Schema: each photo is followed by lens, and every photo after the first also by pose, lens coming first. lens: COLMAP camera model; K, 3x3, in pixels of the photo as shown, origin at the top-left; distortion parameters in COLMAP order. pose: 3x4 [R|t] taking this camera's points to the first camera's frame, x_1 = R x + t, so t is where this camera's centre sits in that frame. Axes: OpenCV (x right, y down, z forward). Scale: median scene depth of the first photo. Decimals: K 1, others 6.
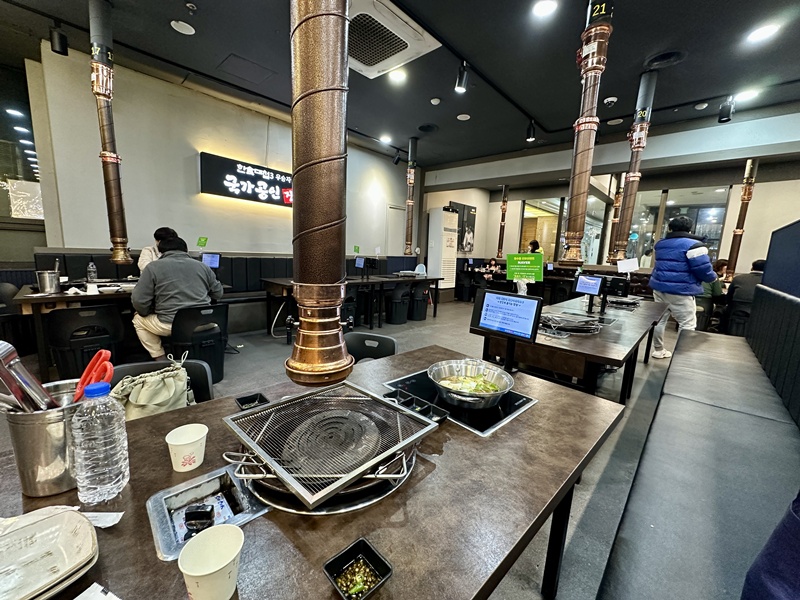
lens RADIAL K [[321.0, 0, 400.0], [0, 321.0, 300.0], [0, 0, 1]] dist [-0.000968, 0.000154]
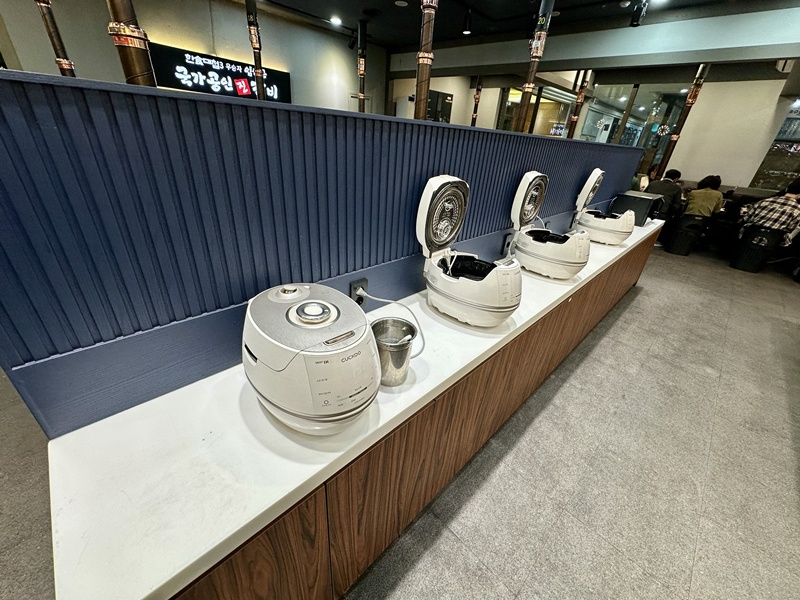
lens RADIAL K [[321.0, 0, 400.0], [0, 321.0, 300.0], [0, 0, 1]] dist [-0.000968, 0.000154]
pose [[0.998959, 0.042105, -0.017577, 0.236019], [-0.034229, 0.946292, 0.321497, -0.019549], [0.030170, -0.320561, 0.946747, -0.221154]]
